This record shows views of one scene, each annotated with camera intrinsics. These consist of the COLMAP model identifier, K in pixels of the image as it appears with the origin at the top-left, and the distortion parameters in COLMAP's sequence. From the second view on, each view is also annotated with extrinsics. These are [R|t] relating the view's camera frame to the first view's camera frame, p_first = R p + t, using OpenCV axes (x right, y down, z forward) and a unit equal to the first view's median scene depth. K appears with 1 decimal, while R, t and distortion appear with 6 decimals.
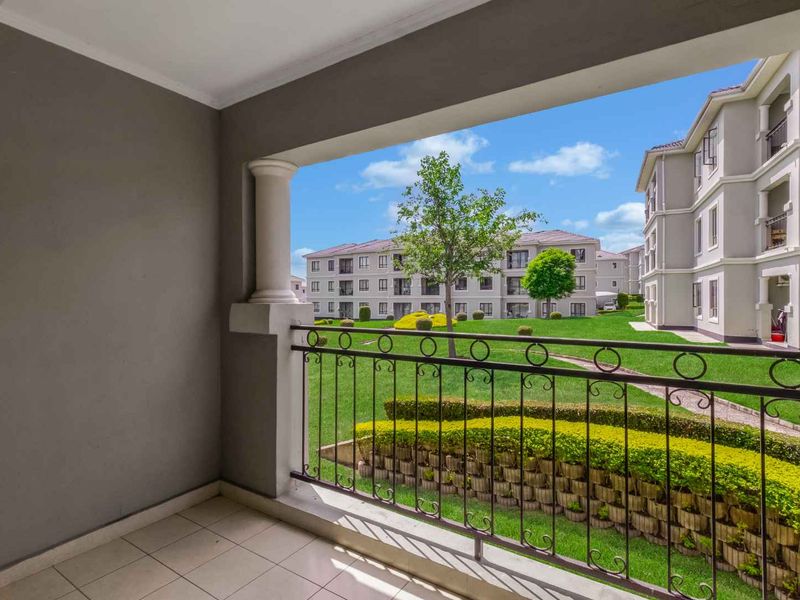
lens RADIAL K [[426.9, 0, 400.0], [0, 426.9, 300.0], [0, 0, 1]] dist [0.006392, -0.000082]
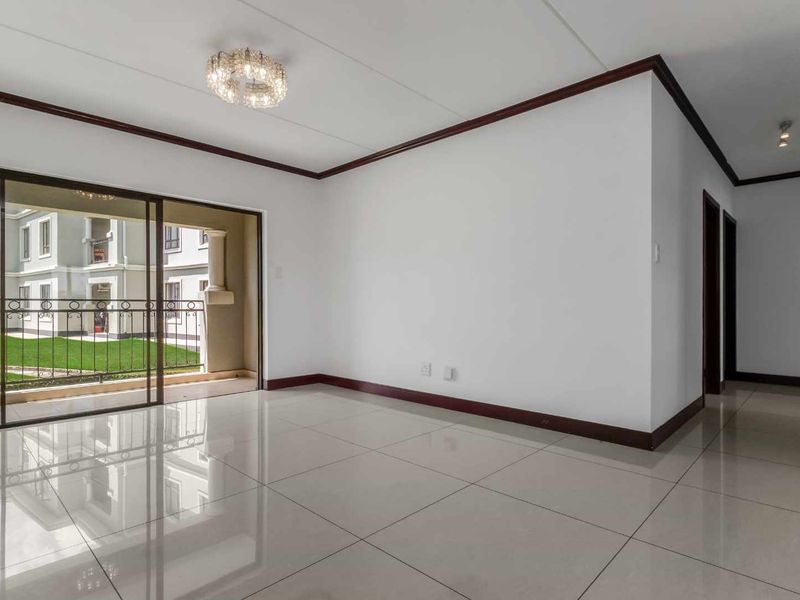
lens RADIAL K [[438.7, 0, 391.8], [0, 438.7, 298.0], [0, 0, 1]] dist [0.001613, -0.000187]
pose [[0.199259, 0.016790, 0.979803, -0.280050], [0.003805, 0.999832, -0.017907, 0.016876], [-0.979939, 0.007296, 0.199162, -0.170002]]
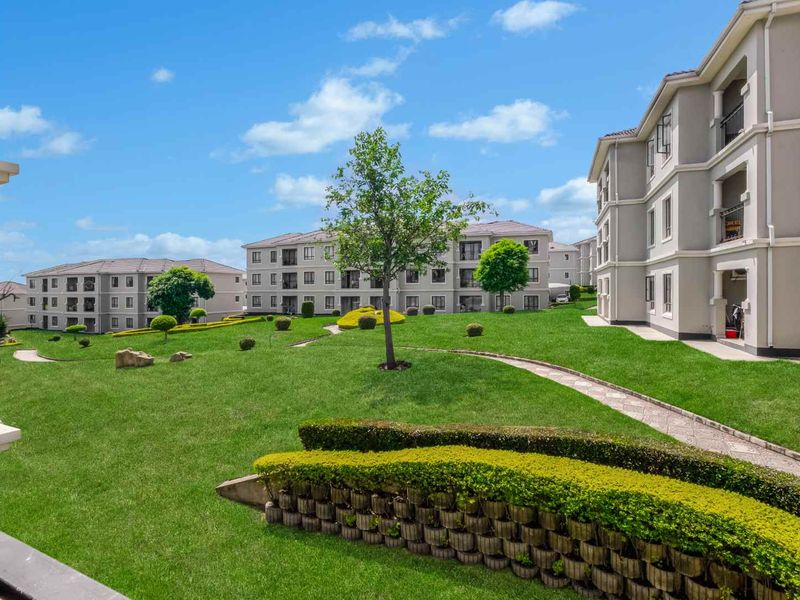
lens RADIAL K [[438.7, 0, 391.8], [0, 438.7, 298.0], [0, 0, 1]] dist [0.001613, -0.000187]
pose [[0.996273, -0.006316, 0.086023, 0.040301], [0.005088, 0.999882, 0.014476, -0.011210], [-0.086104, -0.013985, 0.996188, 0.089362]]
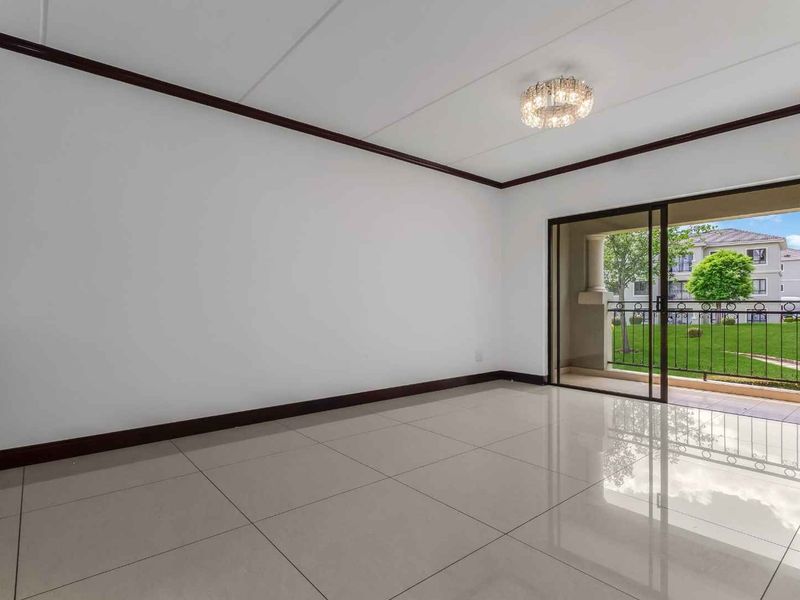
lens RADIAL K [[426.9, 0, 400.0], [0, 426.9, 300.0], [0, 0, 1]] dist [0.006392, -0.000082]
pose [[0.955041, 0.000026, -0.296475, -0.115261], [-0.004501, 0.999886, -0.014410, 0.016179], [0.296441, 0.015097, 0.954932, -0.292950]]
